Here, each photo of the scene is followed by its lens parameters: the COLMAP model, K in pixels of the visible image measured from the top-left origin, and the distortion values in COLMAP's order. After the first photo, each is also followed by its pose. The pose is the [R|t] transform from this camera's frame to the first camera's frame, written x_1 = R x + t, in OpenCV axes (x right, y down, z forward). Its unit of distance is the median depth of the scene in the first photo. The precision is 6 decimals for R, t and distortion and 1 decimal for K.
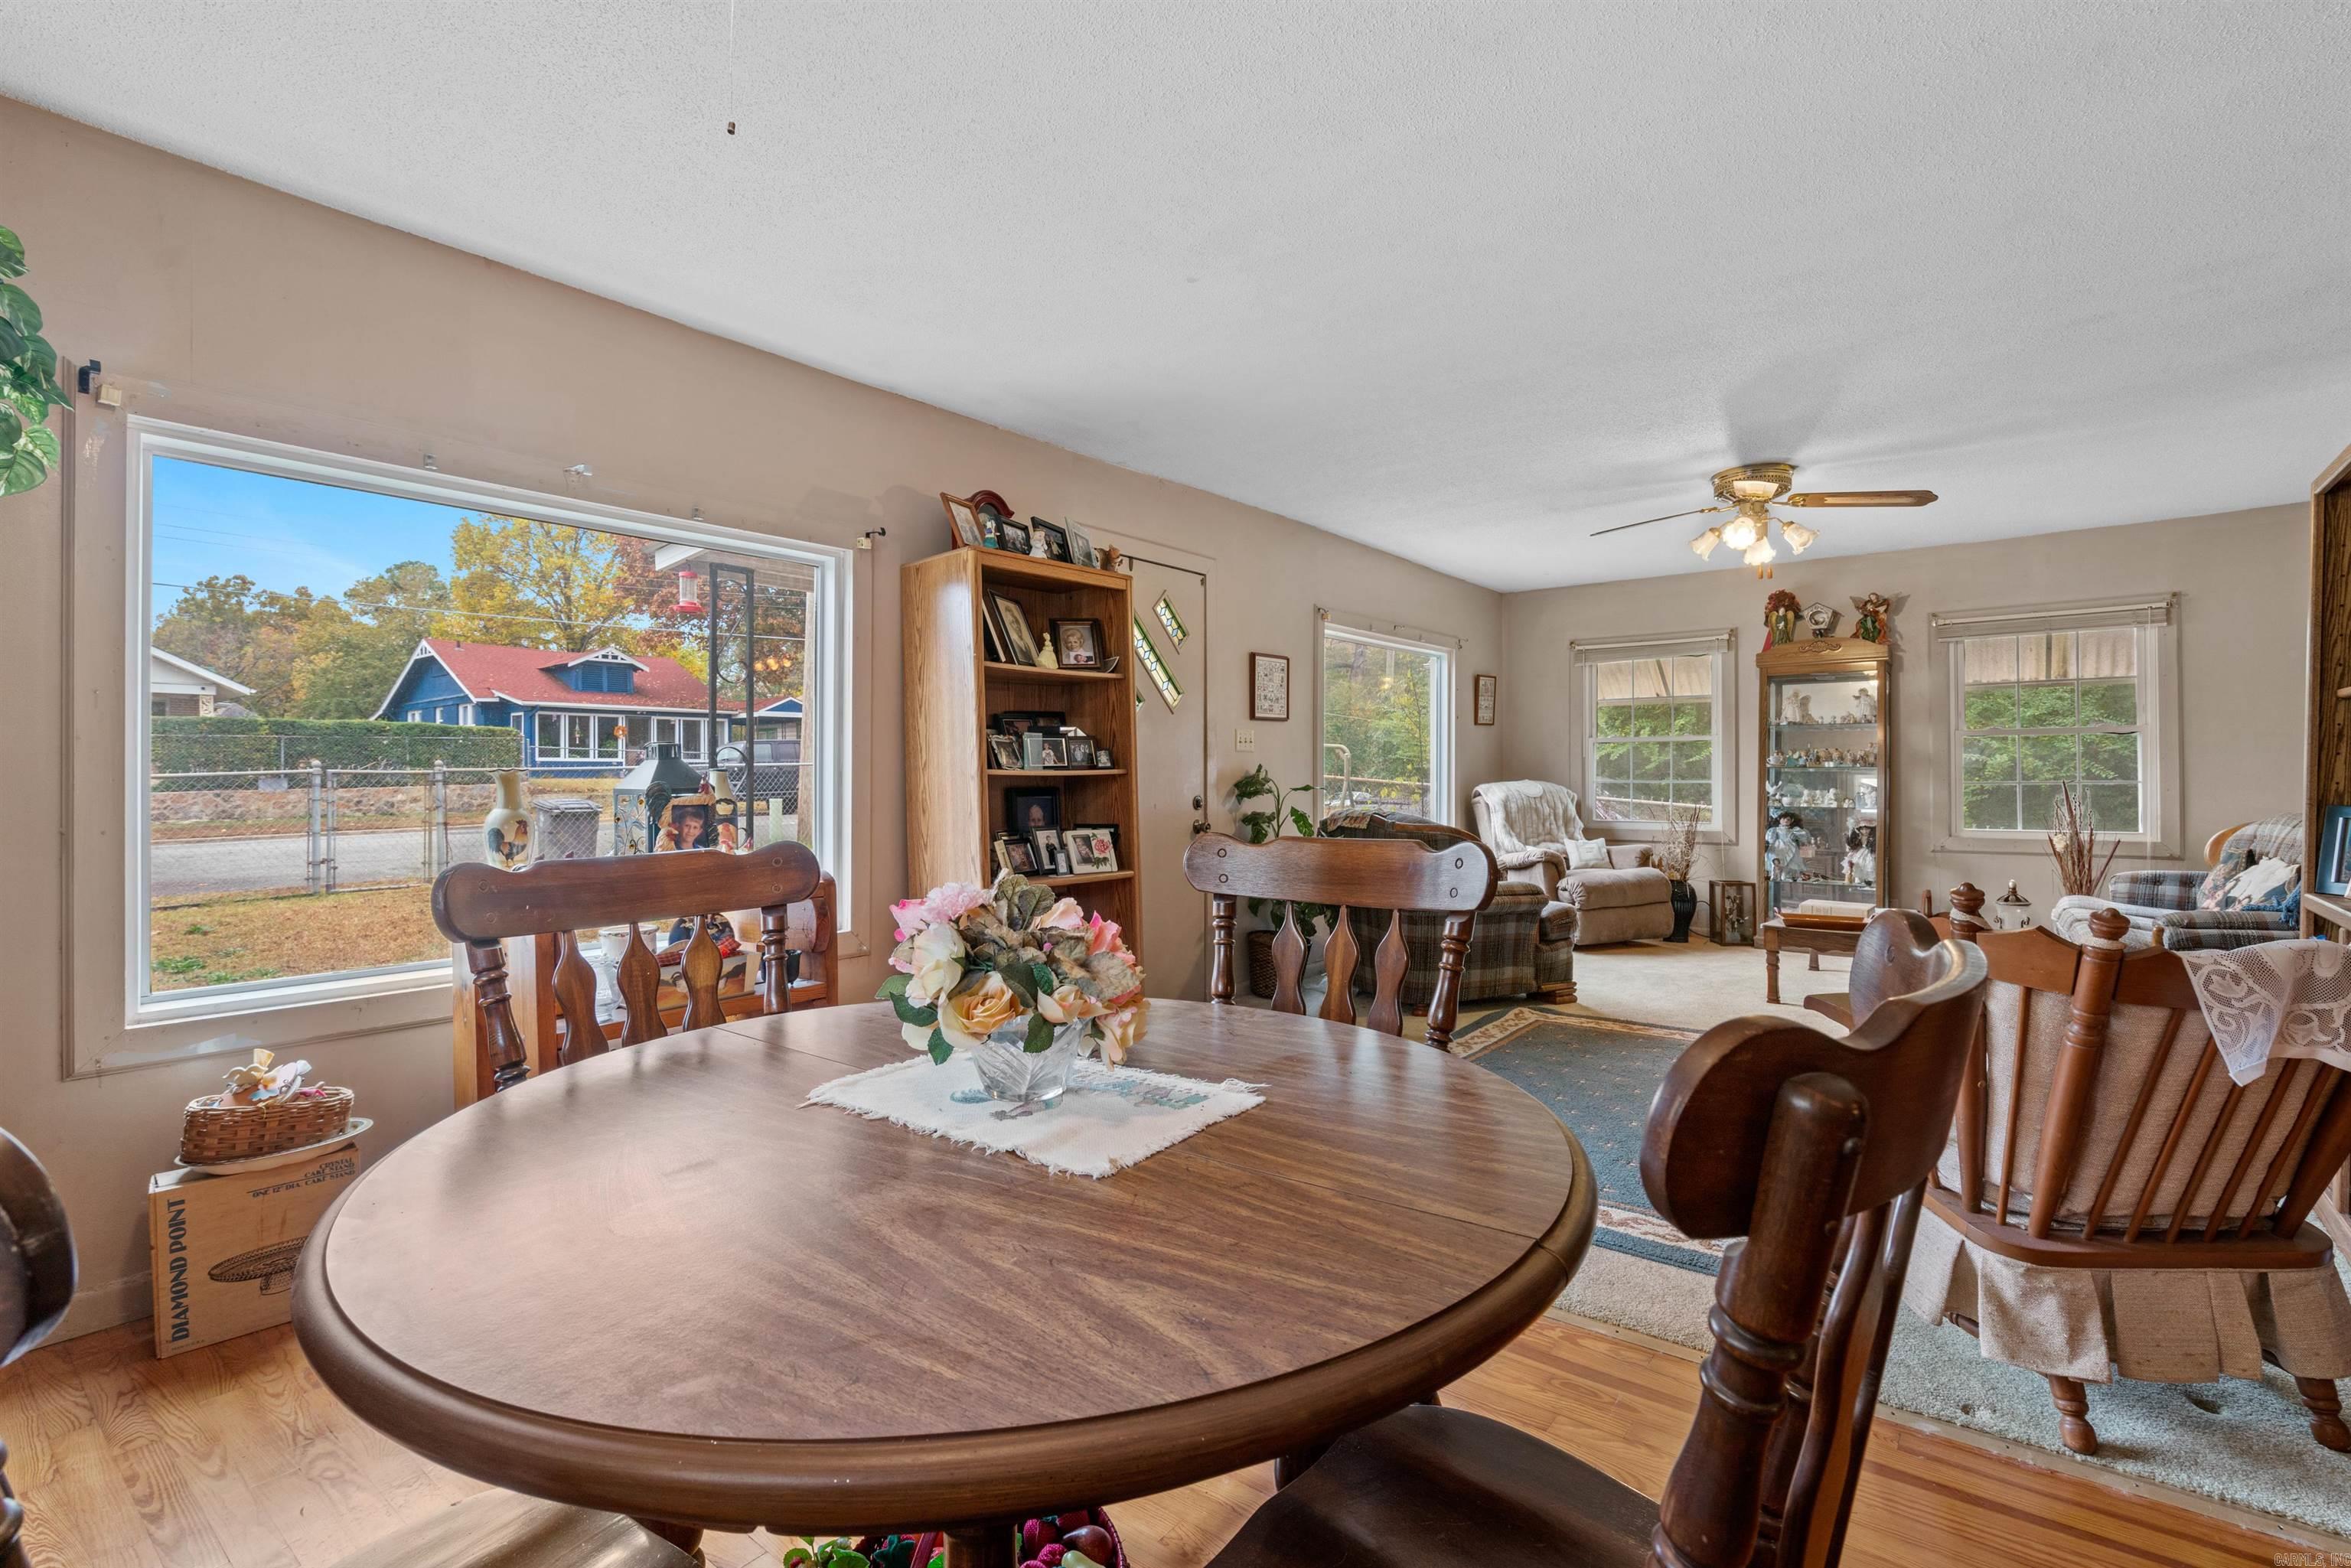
lens RADIAL K [[1079.3, 0, 1170.1], [0, 1079.3, 767.6], [0, 0, 1]] dist [-0.009750, -0.000061]
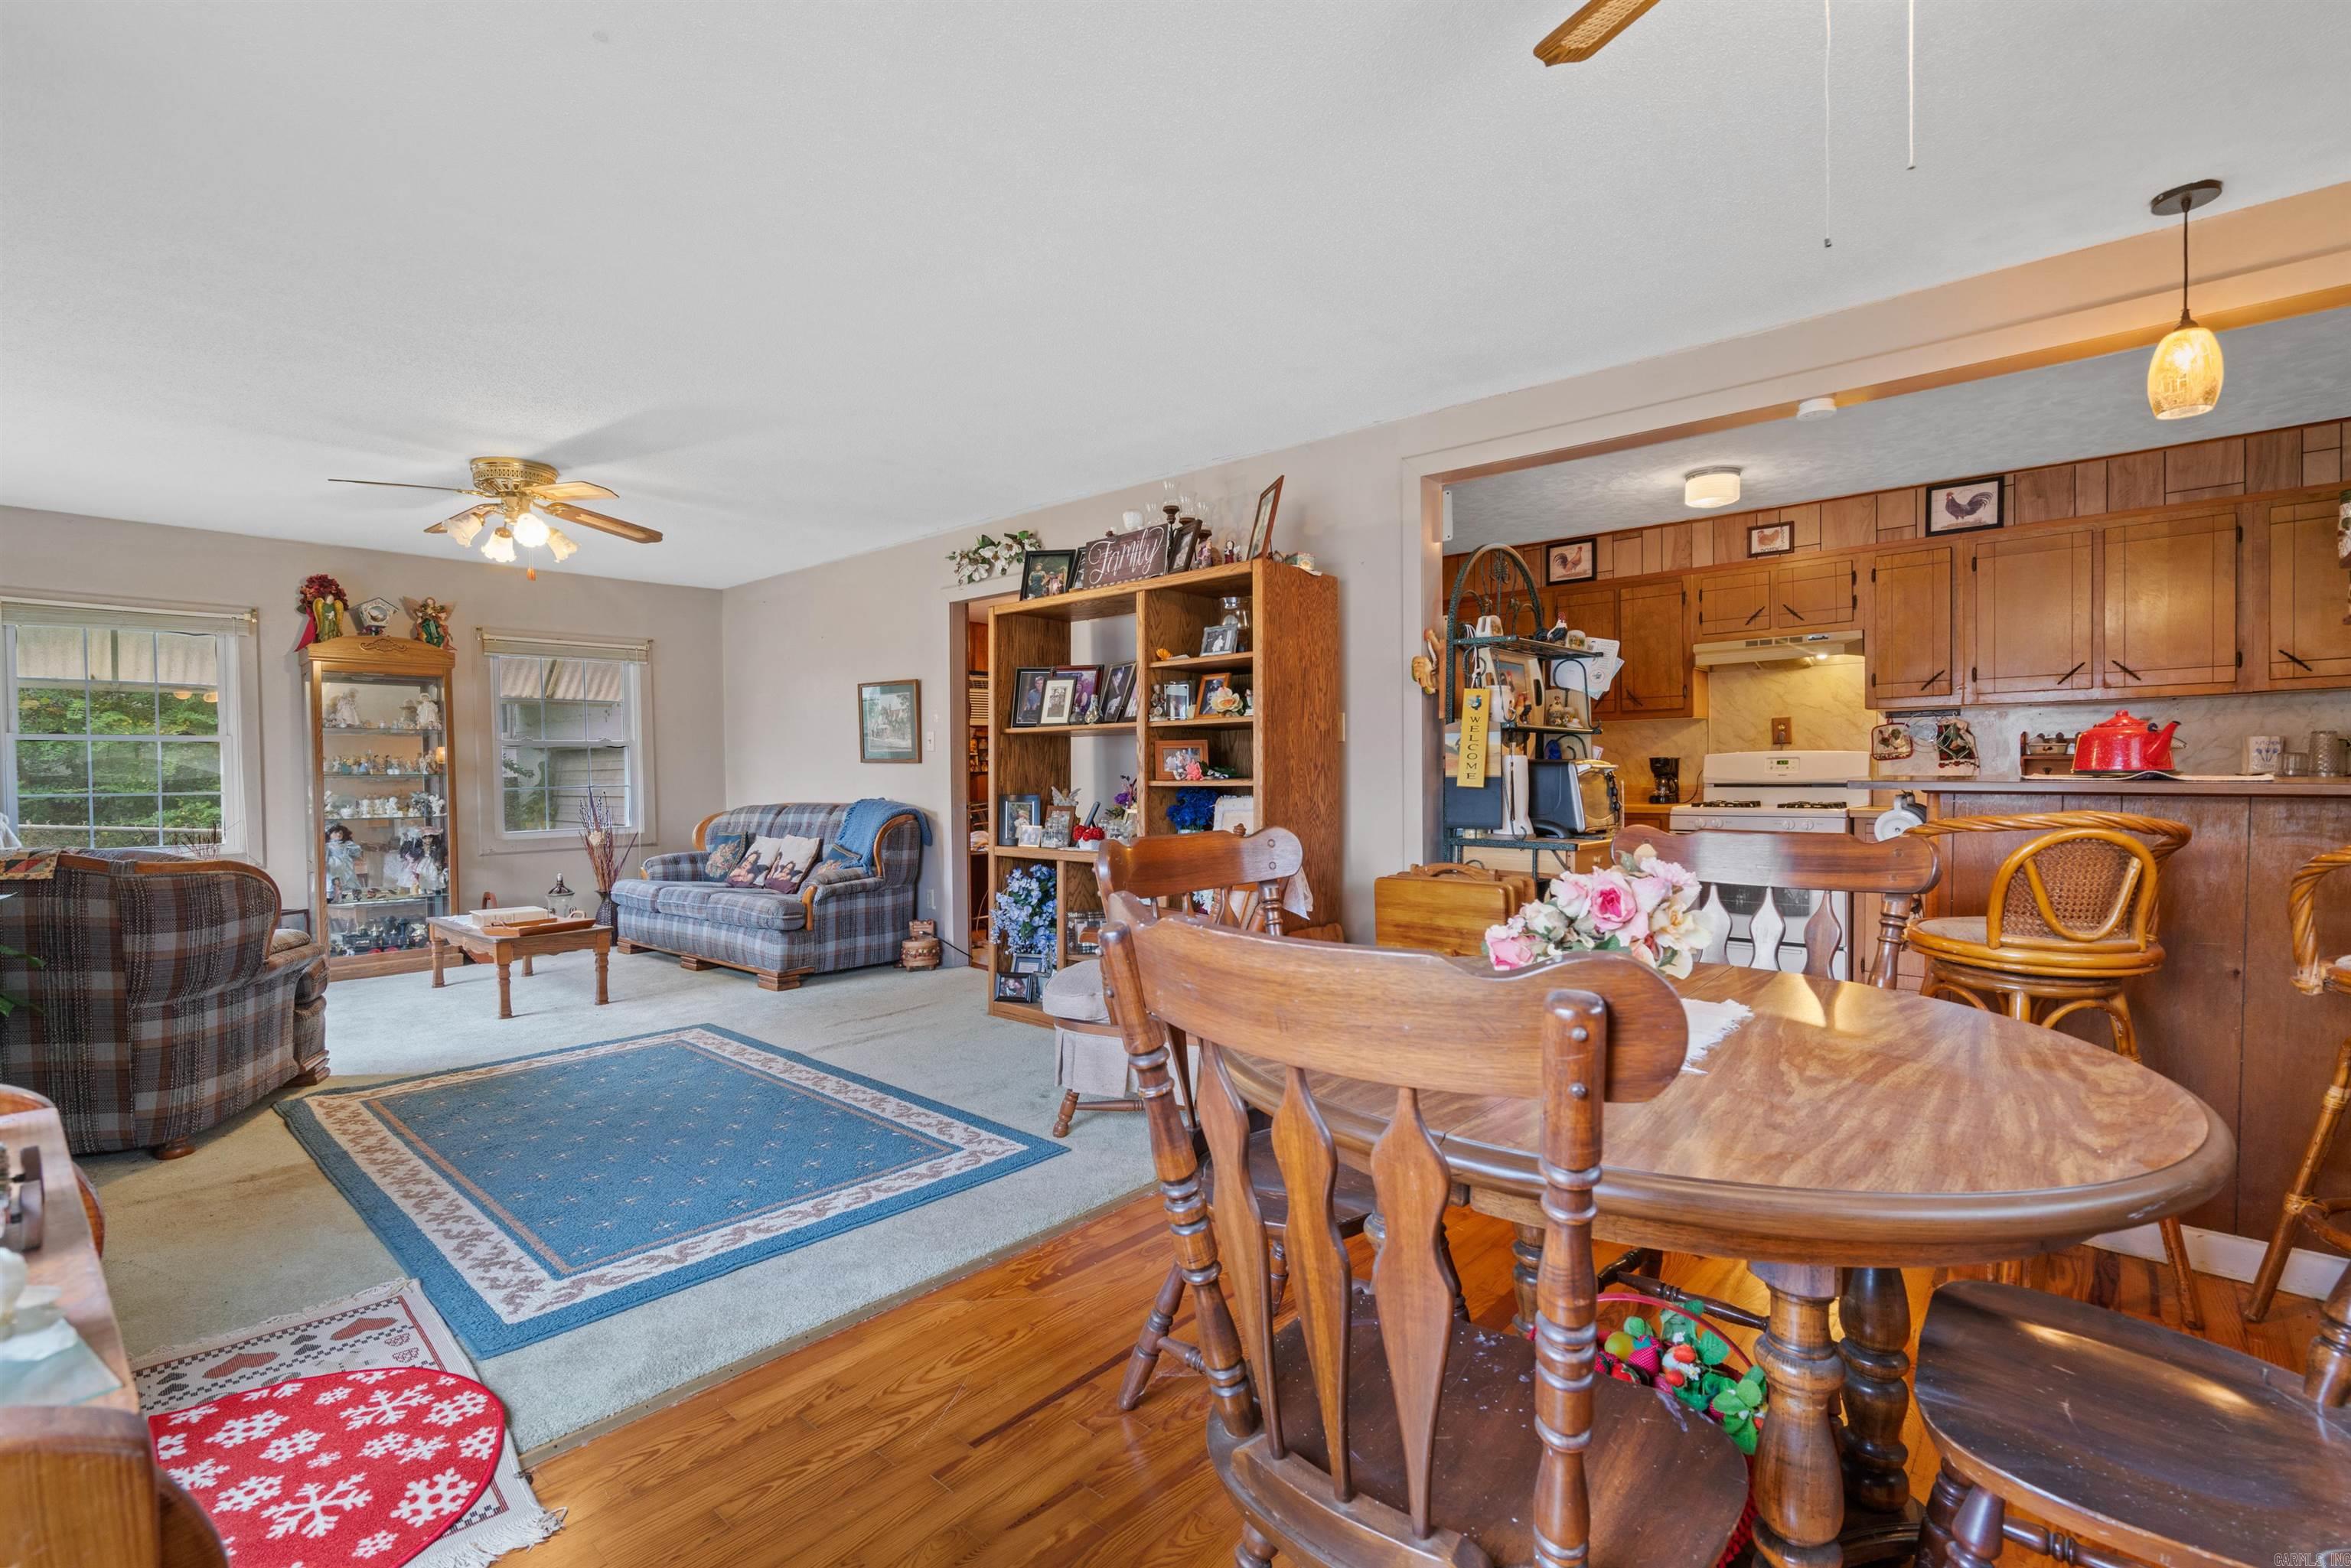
lens RADIAL K [[1057.2, 0, 1155.9], [0, 1057.2, 791.8], [0, 0, 1]] dist [-0.008452, -0.000108]
pose [[0.077524, -0.017956, 0.996829, -0.351614], [0.003048, 0.999837, 0.017773, 0.000298], [-0.996986, 0.001661, 0.077566, 0.357938]]
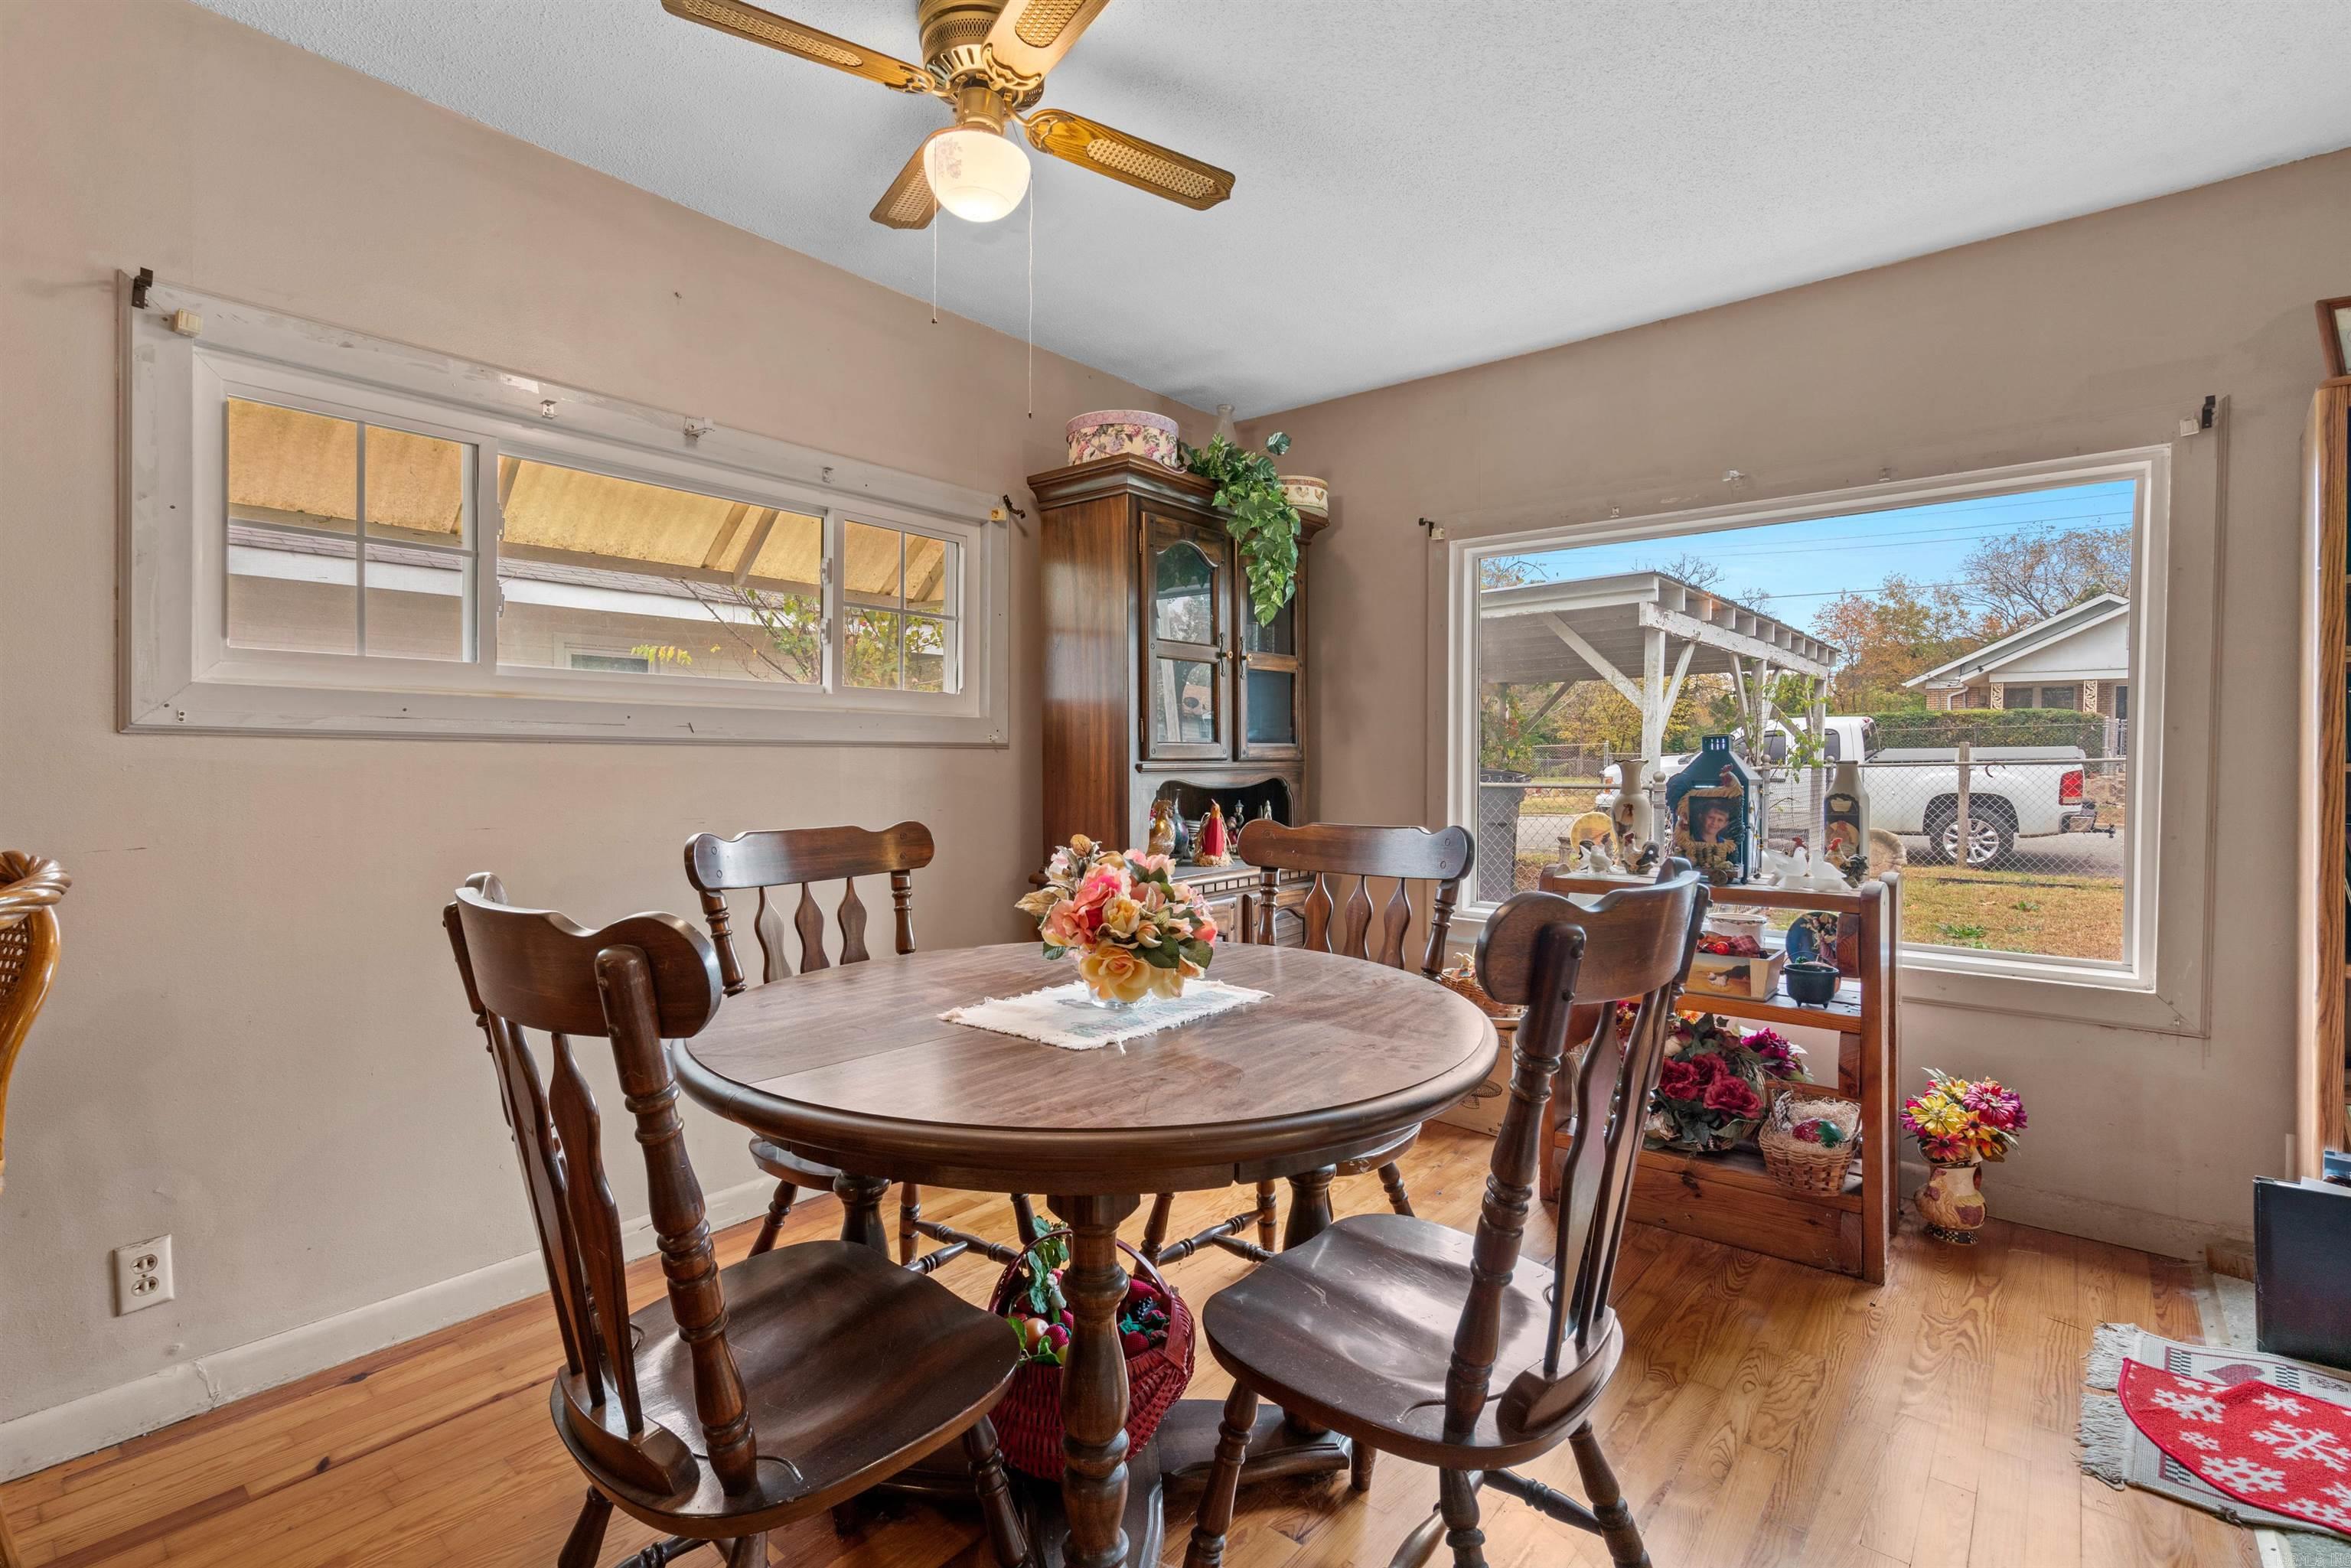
lens RADIAL K [[1079.3, 0, 1170.1], [0, 1079.3, 767.6], [0, 0, 1]] dist [-0.009750, -0.000061]
pose [[-0.043714, 0.011620, -0.998977, 0.302720], [0.001754, 0.999932, 0.011555, -0.002698], [0.999043, -0.001247, -0.043731, 0.283214]]
